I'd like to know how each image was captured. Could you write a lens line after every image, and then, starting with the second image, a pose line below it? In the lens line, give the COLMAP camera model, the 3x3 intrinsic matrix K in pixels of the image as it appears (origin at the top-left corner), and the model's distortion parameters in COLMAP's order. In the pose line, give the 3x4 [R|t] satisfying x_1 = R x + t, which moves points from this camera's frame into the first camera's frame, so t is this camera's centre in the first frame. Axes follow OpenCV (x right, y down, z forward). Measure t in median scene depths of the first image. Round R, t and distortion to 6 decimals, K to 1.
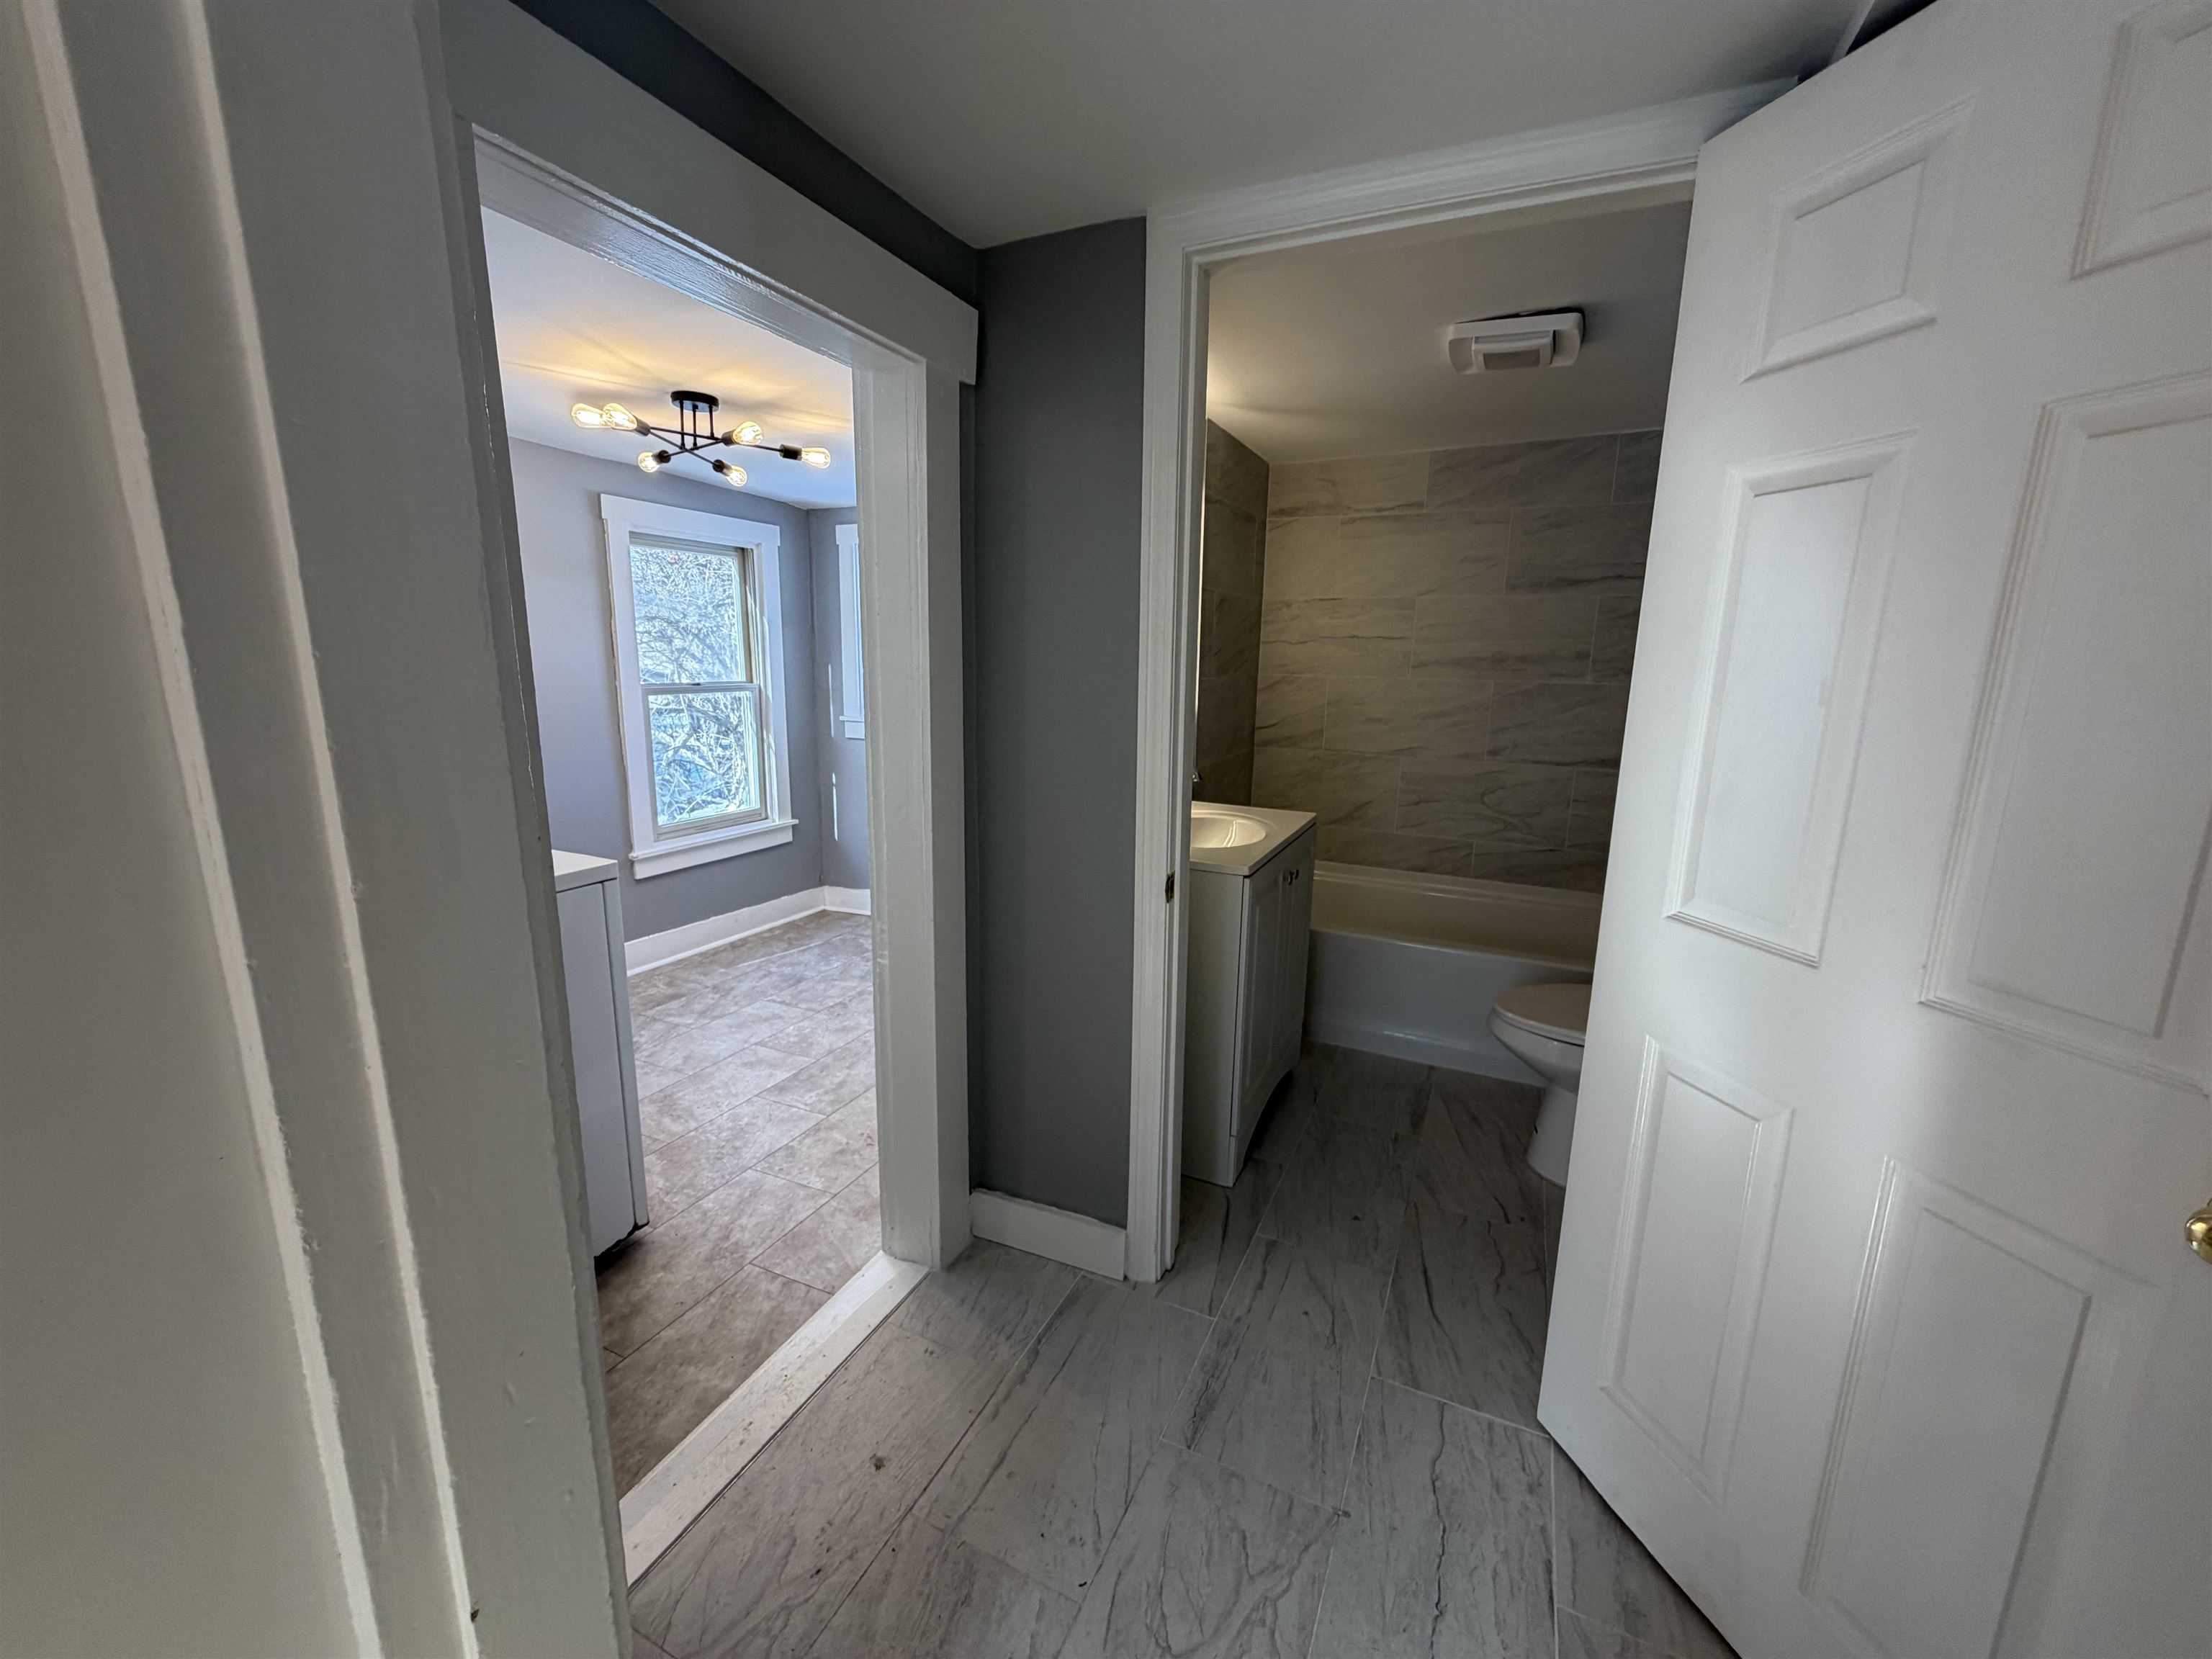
lens RADIAL K [[879.5, 0, 1111.0], [0, 879.5, 820.1], [0, 0, 1]] dist [0.000826, -0.000284]
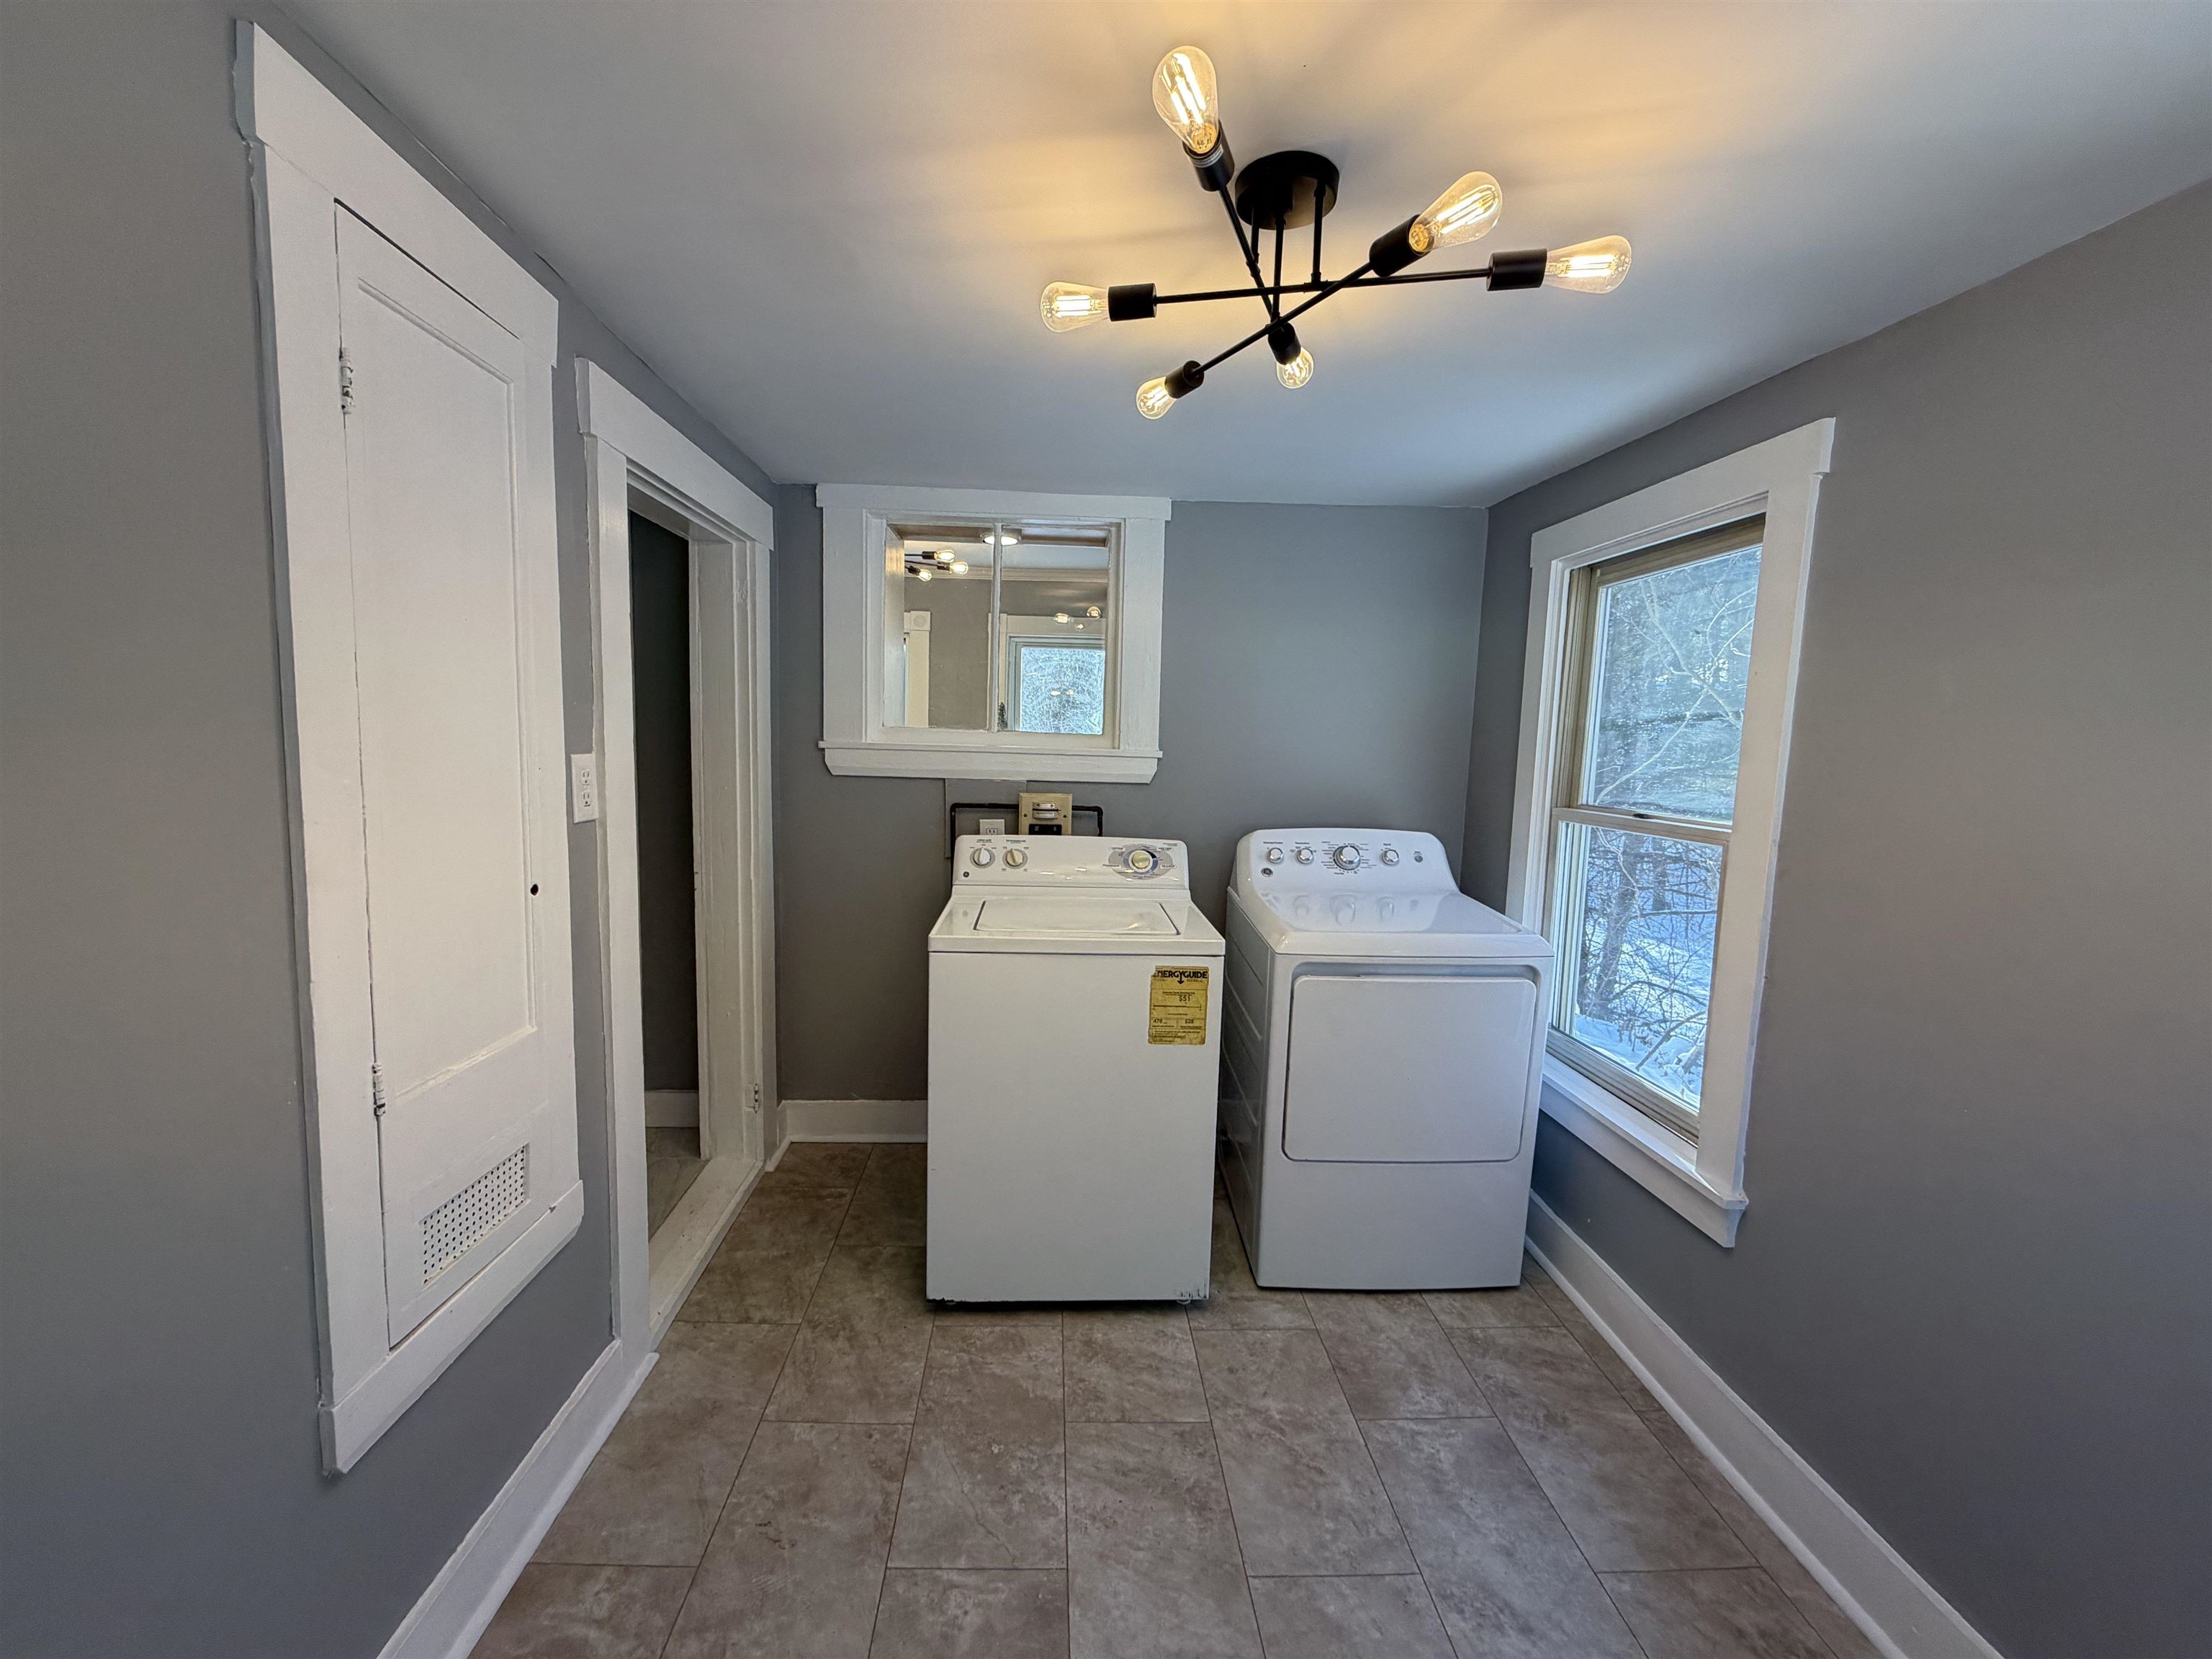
lens RADIAL K [[879.5, 0, 1103.0], [0, 879.5, 824.4], [0, 0, 1]] dist [0.000826, -0.000284]
pose [[-0.880414, 0.002249, -0.474201, -0.200746], [-0.141227, 0.953368, 0.266728, -0.303053], [0.452688, 0.301801, -0.839041, 1.536438]]
